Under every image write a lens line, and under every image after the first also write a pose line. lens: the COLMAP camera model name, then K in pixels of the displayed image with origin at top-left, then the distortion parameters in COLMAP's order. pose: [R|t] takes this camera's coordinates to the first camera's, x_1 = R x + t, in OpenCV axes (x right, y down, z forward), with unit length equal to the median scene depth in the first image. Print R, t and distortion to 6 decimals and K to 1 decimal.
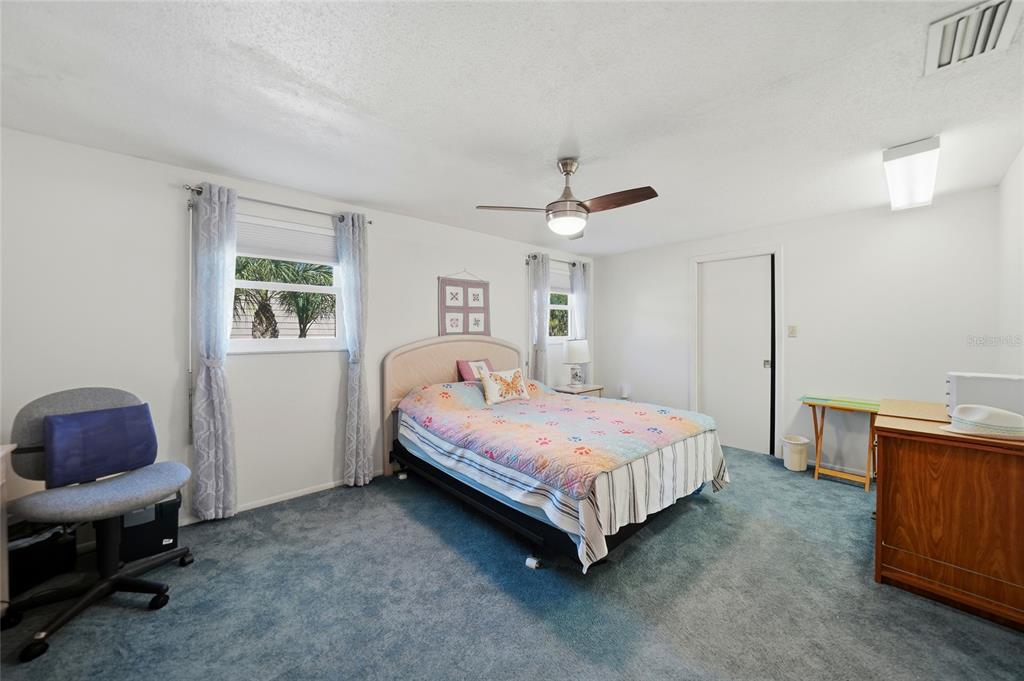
lens RADIAL K [[356.1, 0, 513.1], [0, 356.1, 339.2], [0, 0, 1]] dist [-0.028250, 0.006681]
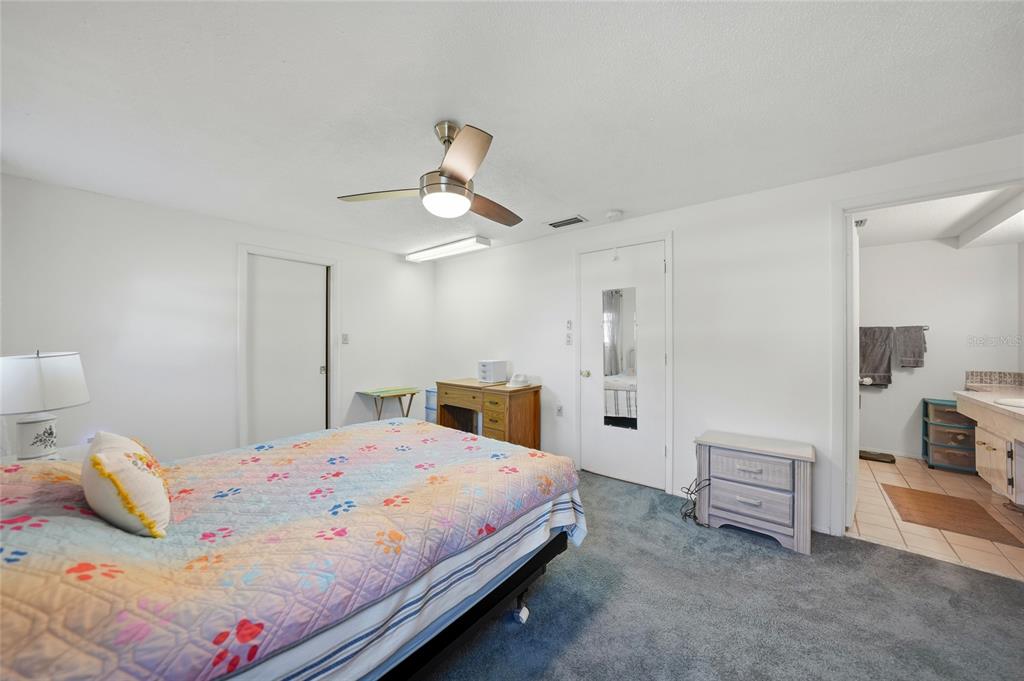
lens RADIAL K [[356.1, 0, 513.1], [0, 356.1, 339.2], [0, 0, 1]] dist [-0.028250, 0.006681]
pose [[-0.136662, 0.003199, 0.990613, -0.646005], [0.011025, 0.999938, -0.001709, -0.020007], [-0.990556, 0.010688, -0.136689, 0.938937]]
